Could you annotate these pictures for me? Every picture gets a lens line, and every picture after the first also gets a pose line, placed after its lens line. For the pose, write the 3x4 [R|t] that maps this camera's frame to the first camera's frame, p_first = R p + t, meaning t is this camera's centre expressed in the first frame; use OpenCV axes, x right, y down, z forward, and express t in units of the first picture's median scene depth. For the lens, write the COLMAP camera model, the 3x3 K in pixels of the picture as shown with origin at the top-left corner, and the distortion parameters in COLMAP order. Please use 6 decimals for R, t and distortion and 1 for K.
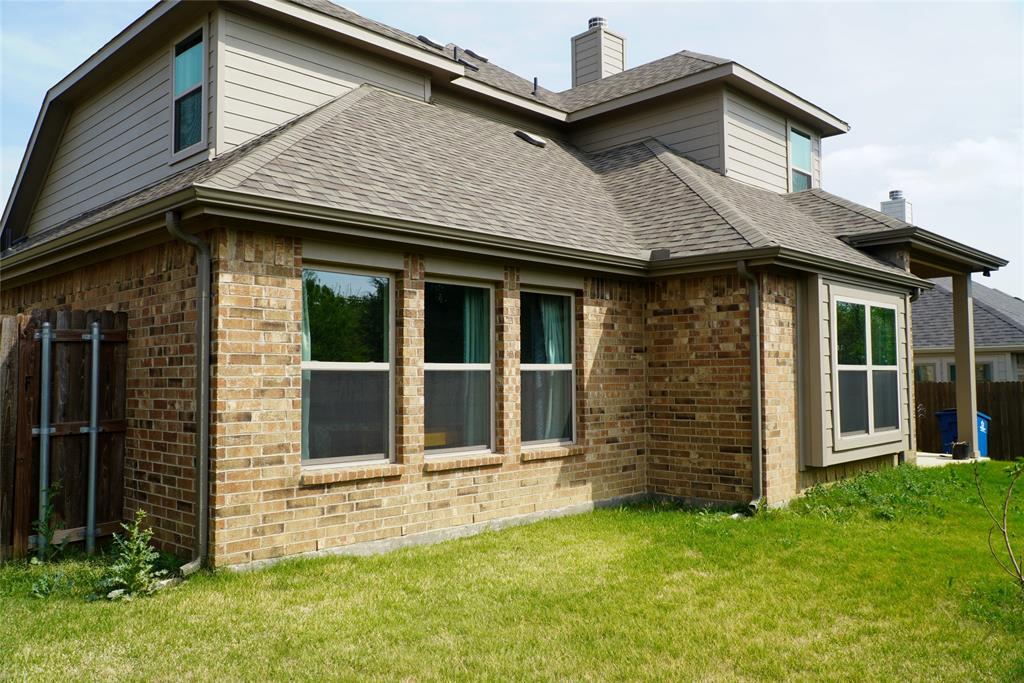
lens RADIAL K [[810.1, 0, 508.9], [0, 810.1, 336.7], [0, 0, 1]] dist [0.003367, -0.004201]
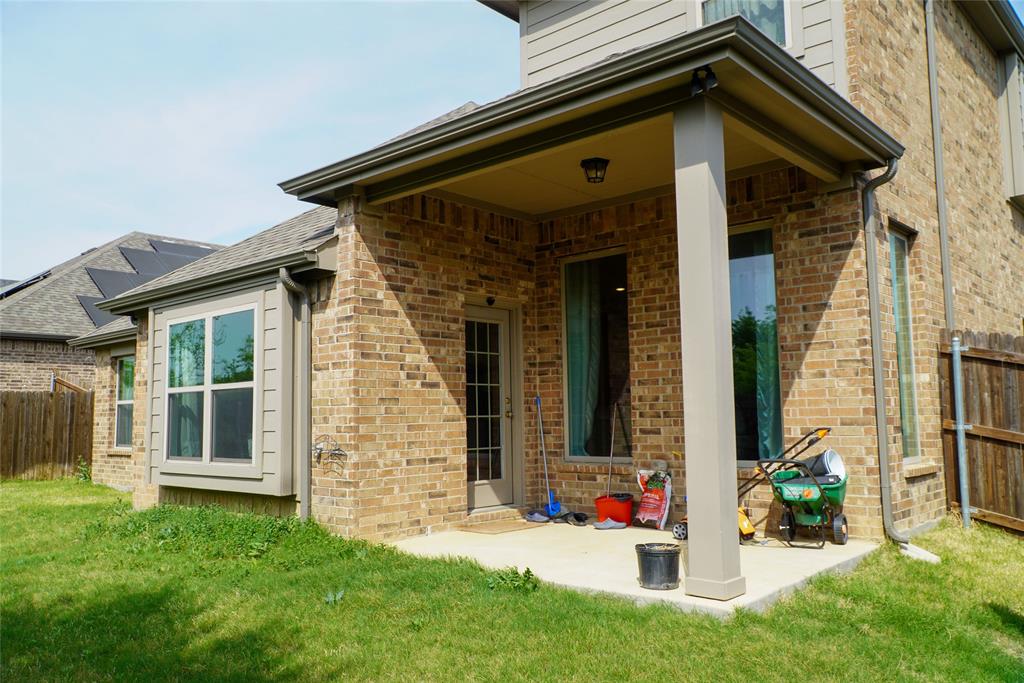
lens RADIAL K [[810.1, 0, 508.9], [0, 810.1, 336.7], [0, 0, 1]] dist [0.003367, -0.004201]
pose [[0.041428, -0.092265, -0.994872, 1.366253], [0.070945, 0.993486, -0.089182, 0.086599], [0.996620, -0.066886, 0.047704, 1.306956]]
